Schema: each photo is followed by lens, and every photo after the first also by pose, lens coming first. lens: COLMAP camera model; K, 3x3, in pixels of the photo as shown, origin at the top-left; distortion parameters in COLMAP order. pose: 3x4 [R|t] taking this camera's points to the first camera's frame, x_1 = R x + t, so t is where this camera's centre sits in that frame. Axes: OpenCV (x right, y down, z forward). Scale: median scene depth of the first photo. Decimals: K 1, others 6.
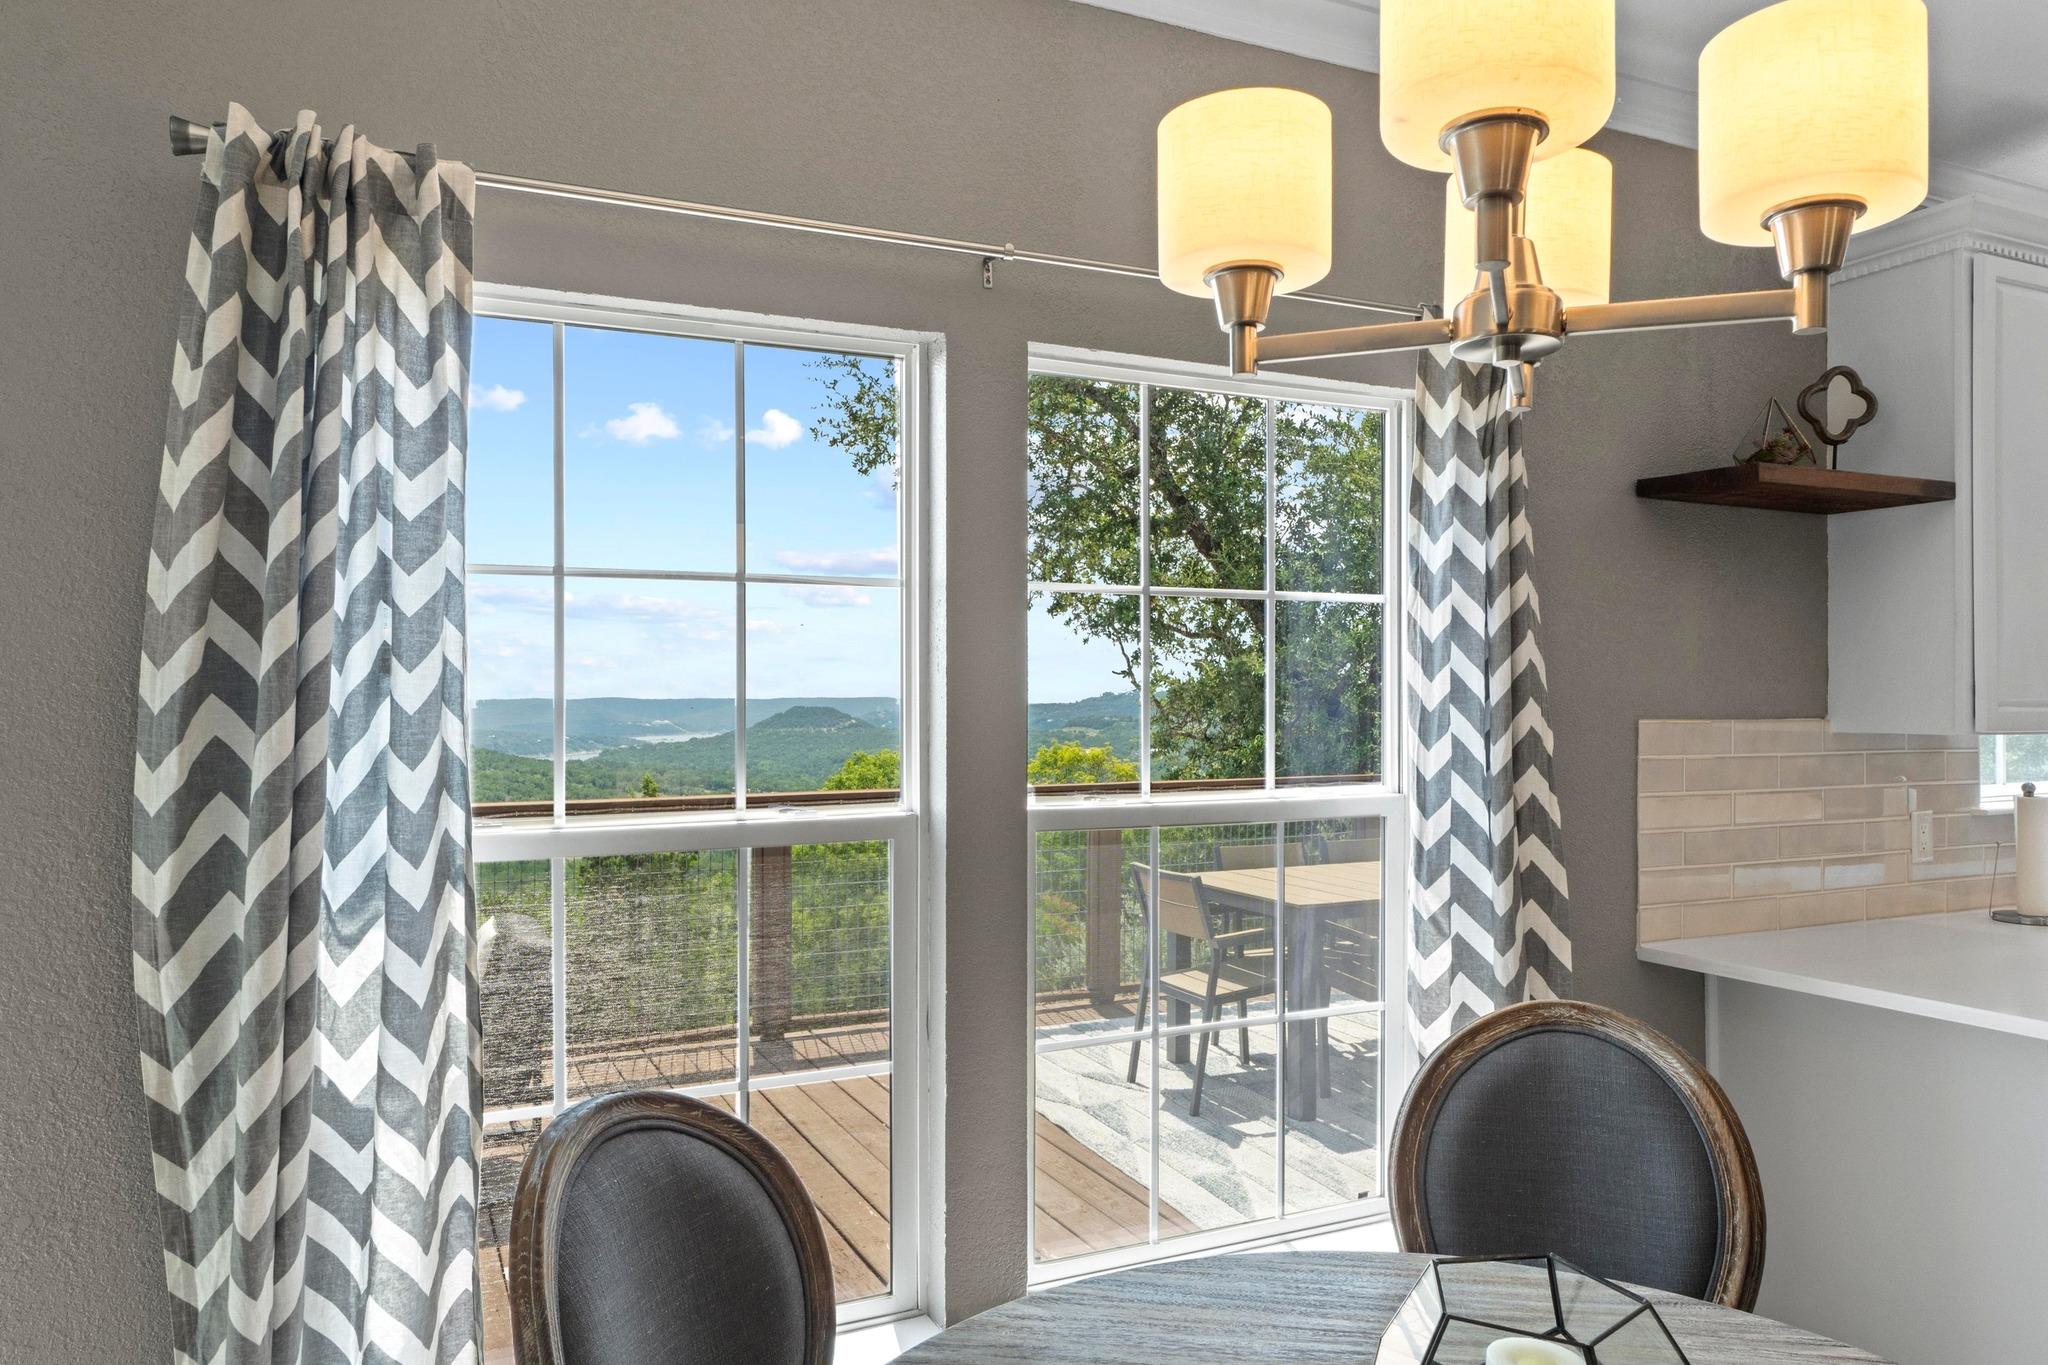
lens RADIAL K [[1327.1, 0, 1018.5], [0, 1327.1, 690.6], [0, 0, 1]] dist [0.004425, -0.003430]
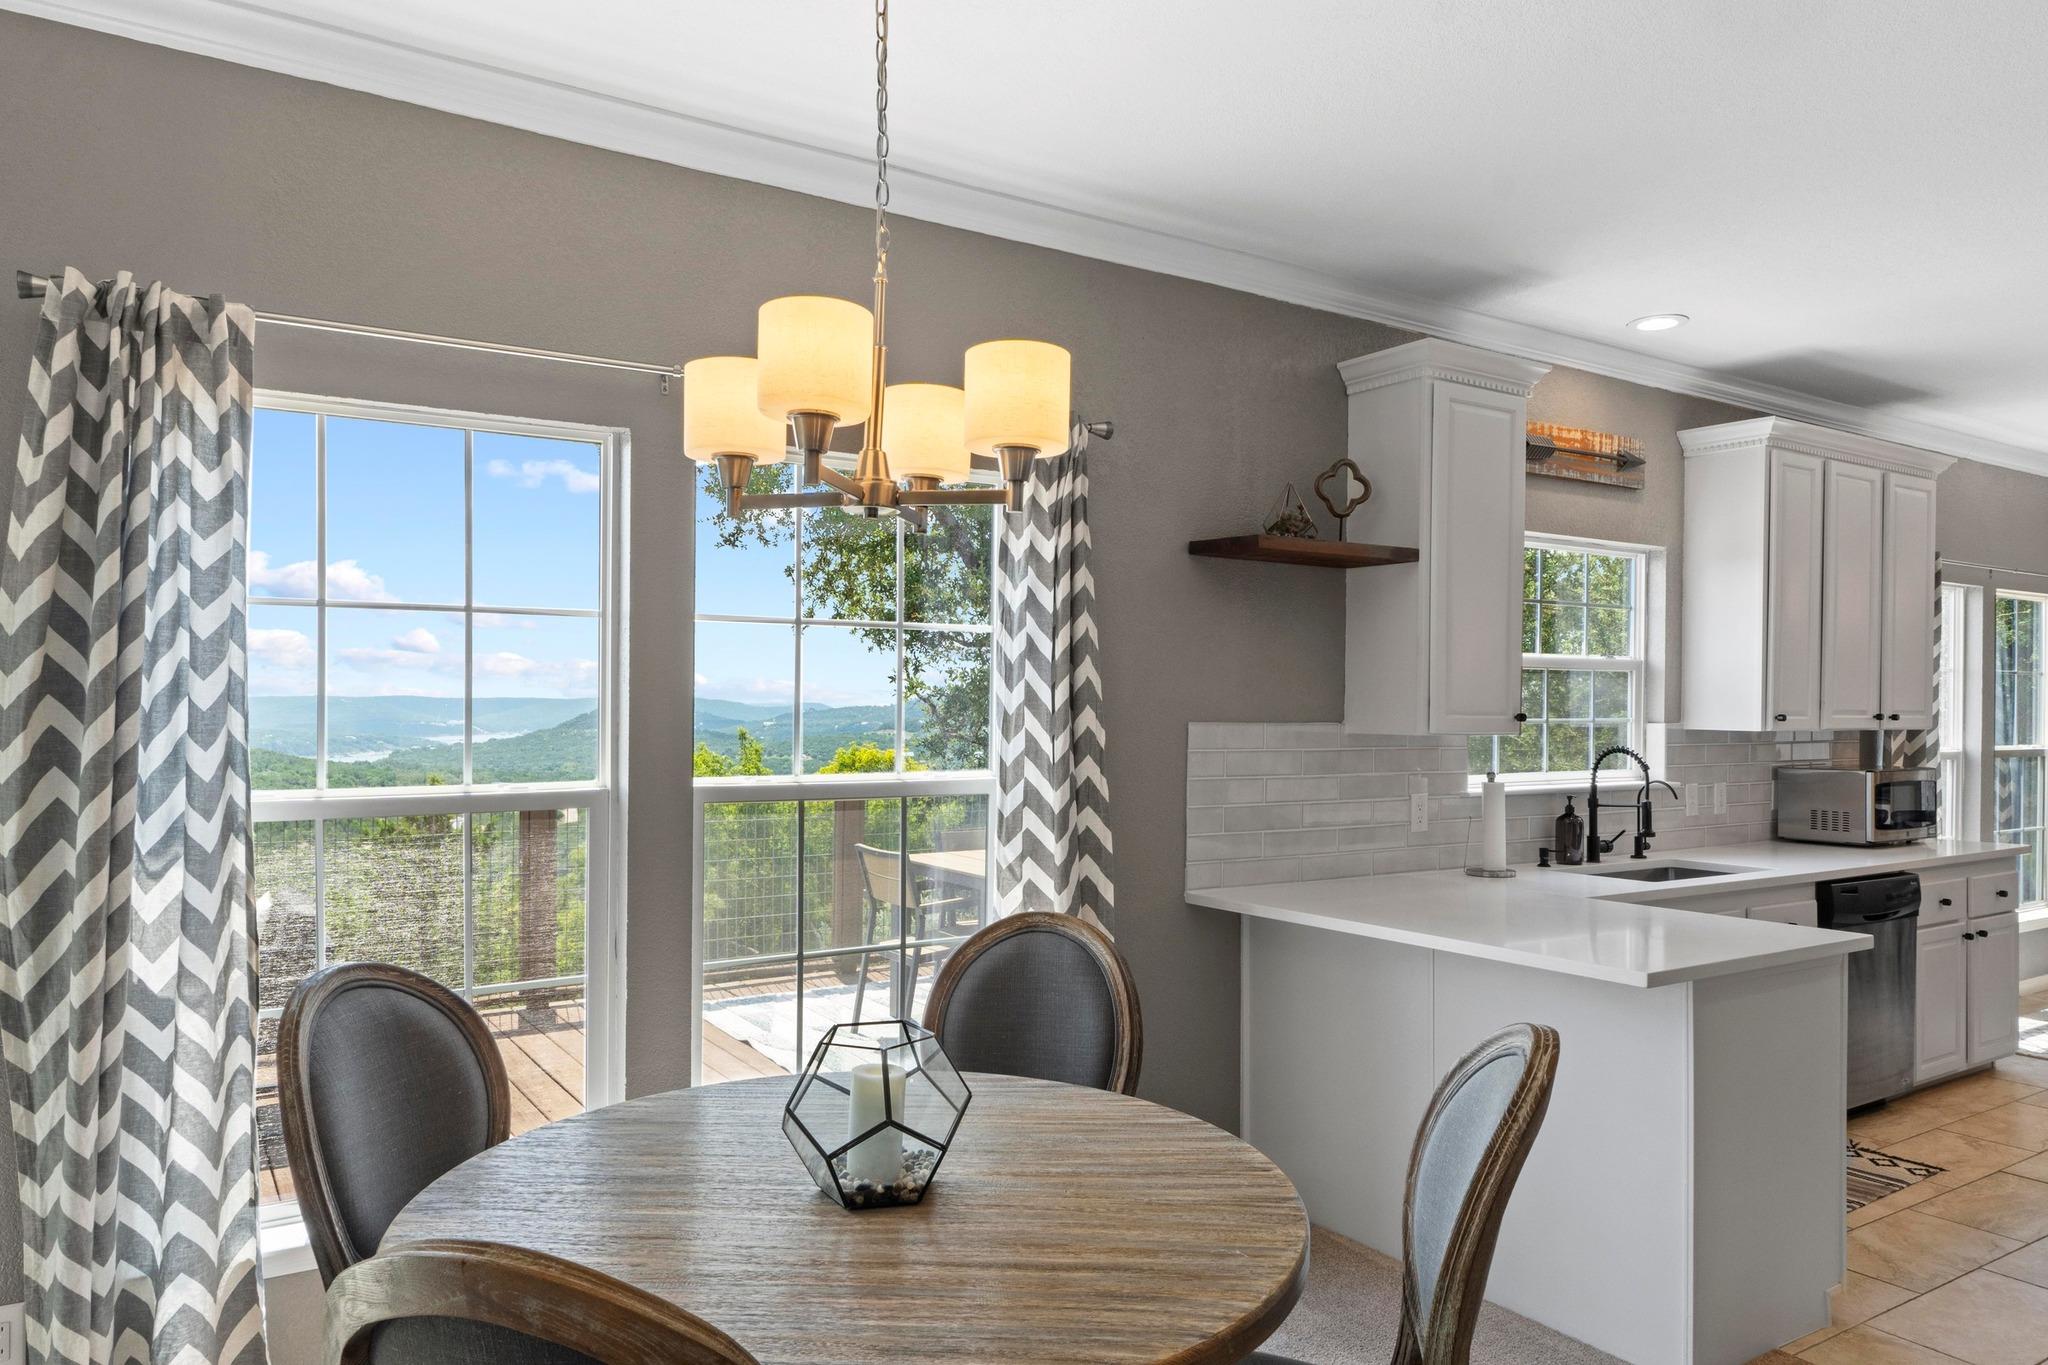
lens RADIAL K [[1327.1, 0, 1012.1], [0, 1327.1, 709.3], [0, 0, 1]] dist [0.004425, -0.003430]
pose [[0.991248, 0.007959, 0.131776, 0.183574], [-0.009497, 0.999894, 0.011049, -0.006470], [-0.131675, -0.012204, 0.991218, -0.456422]]
